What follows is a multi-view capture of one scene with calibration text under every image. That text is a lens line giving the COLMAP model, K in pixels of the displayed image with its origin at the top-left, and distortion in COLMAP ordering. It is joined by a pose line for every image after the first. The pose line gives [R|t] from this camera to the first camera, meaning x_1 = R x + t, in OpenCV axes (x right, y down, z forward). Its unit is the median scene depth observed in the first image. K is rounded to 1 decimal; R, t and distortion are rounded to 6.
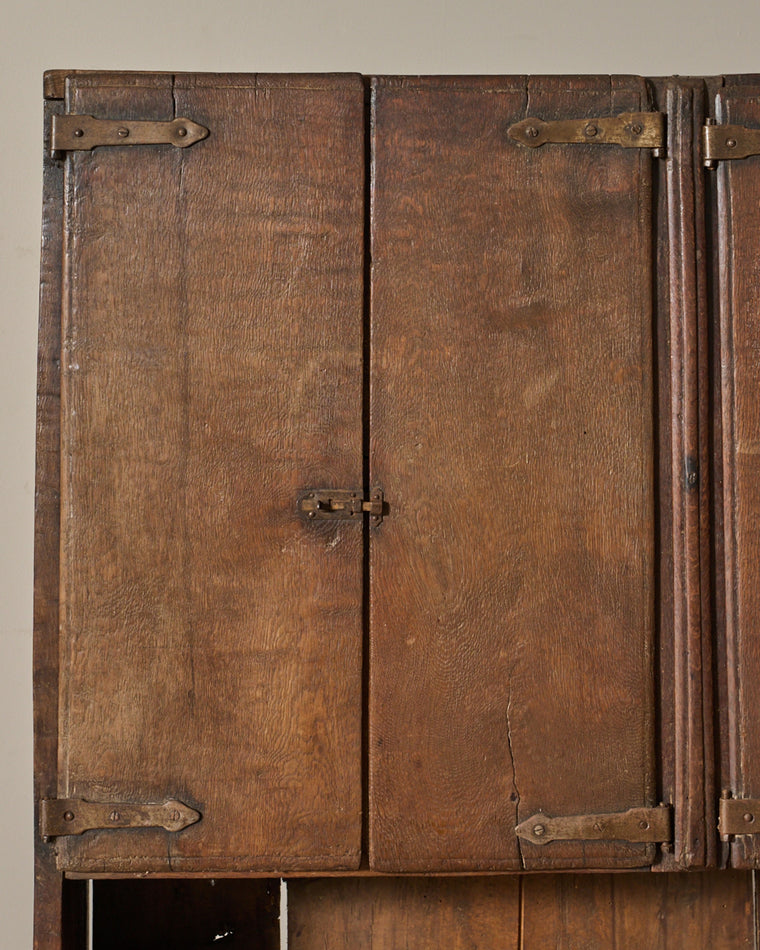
lens RADIAL K [[2786.1, 0, 388.1], [0, 2786.1, 472.7], [0, 0, 1]] dist [0.139999, 0.000000]
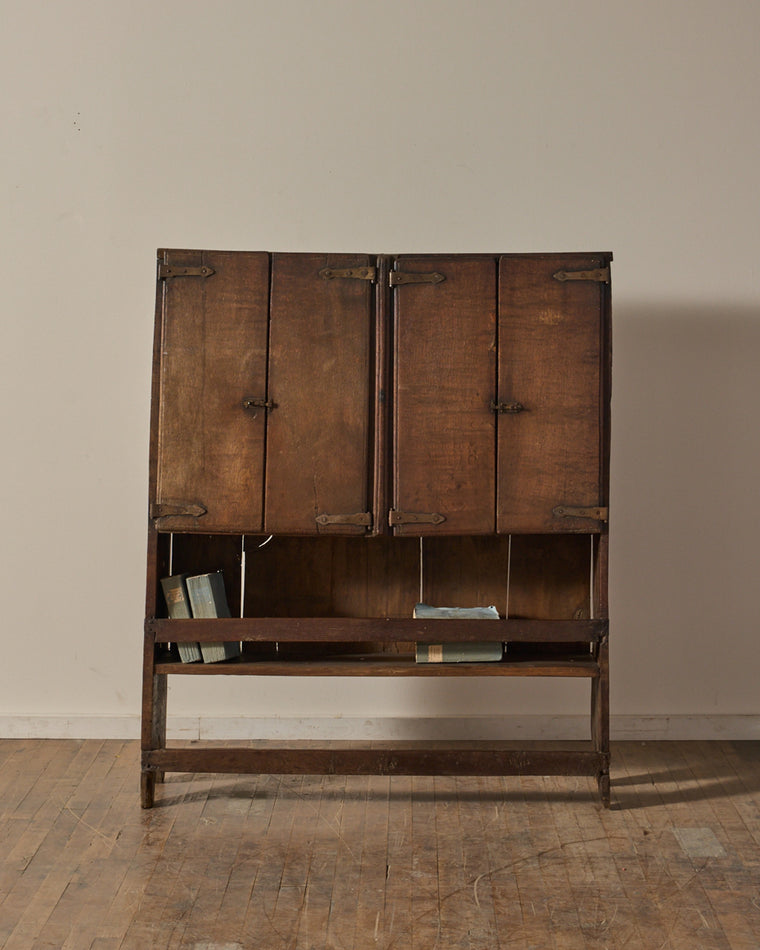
lens RADIAL K [[2786.1, 0, 374.5], [0, 2786.1, 479.0], [0, 0, 1]] dist [0.139999, 0.000000]
pose [[0.998763, 0.024691, -0.043156, 0.226117], [-0.023613, 0.999401, 0.025305, 0.013466], [0.043755, -0.024255, 0.998748, -1.830569]]
